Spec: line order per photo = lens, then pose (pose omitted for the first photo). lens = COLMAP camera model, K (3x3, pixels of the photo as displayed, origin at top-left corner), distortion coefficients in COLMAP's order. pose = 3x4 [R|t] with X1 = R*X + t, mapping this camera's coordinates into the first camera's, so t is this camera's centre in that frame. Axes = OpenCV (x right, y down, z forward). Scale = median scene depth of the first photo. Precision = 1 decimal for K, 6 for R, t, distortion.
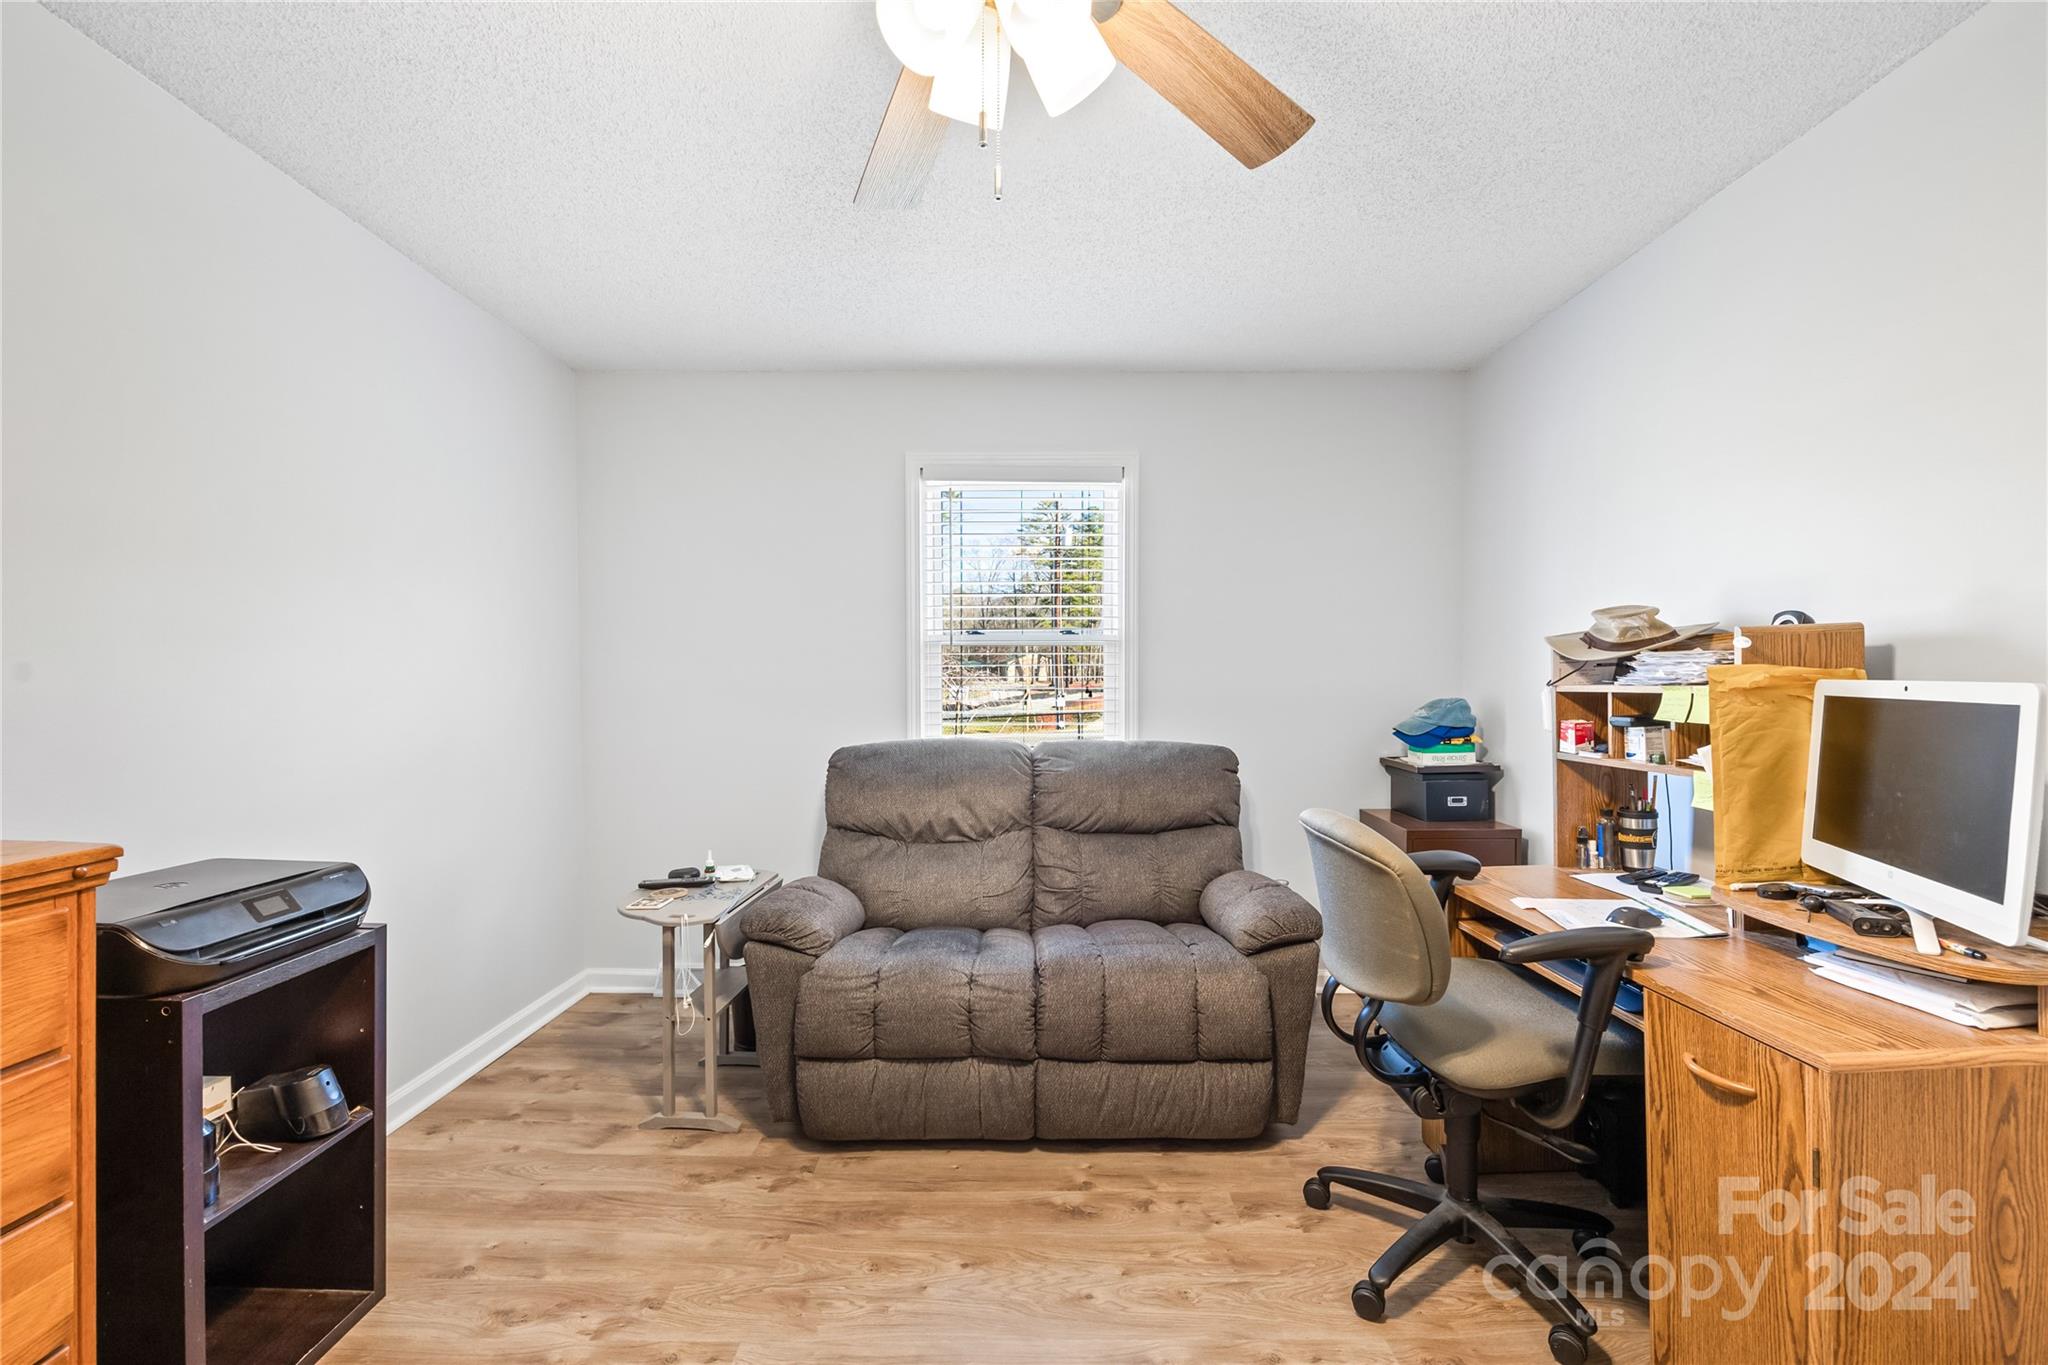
lens RADIAL K [[881.4, 0, 1113.2], [0, 881.4, 708.4], [0, 0, 1]] dist [-0.003731, -0.000549]
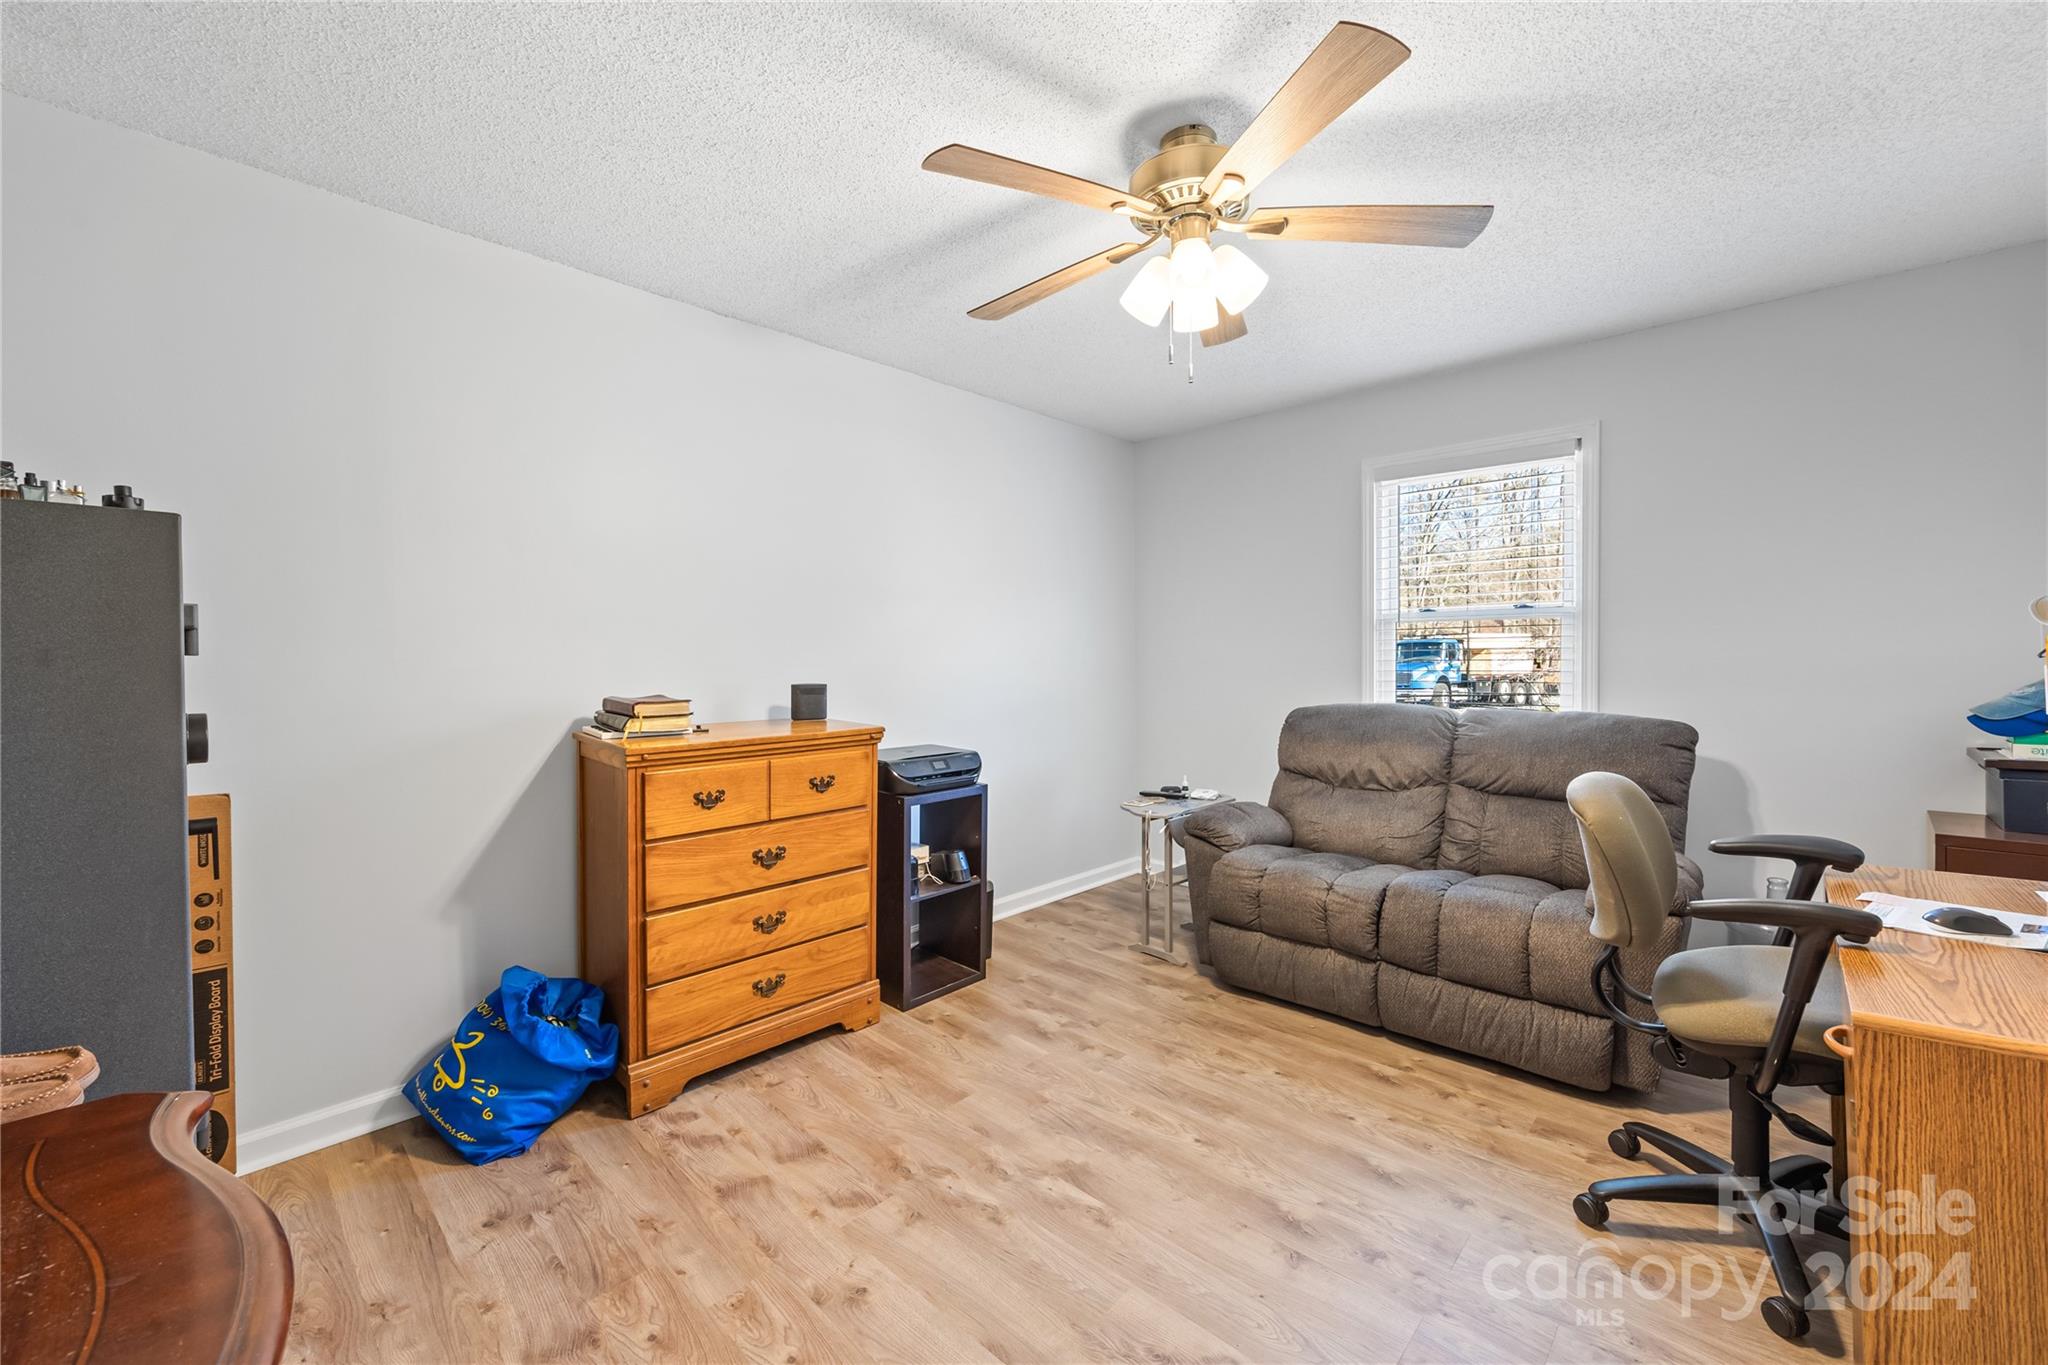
lens RADIAL K [[831.9, 0, 1016.3], [0, 831.9, 674.6], [0, 0, 1]] dist [0.000561, 0.000162]
pose [[0.715989, 0.009395, -0.698049, 0.359367], [-0.011865, 0.999929, 0.001287, 0.001054], [0.698011, 0.007361, 0.716049, -0.194563]]
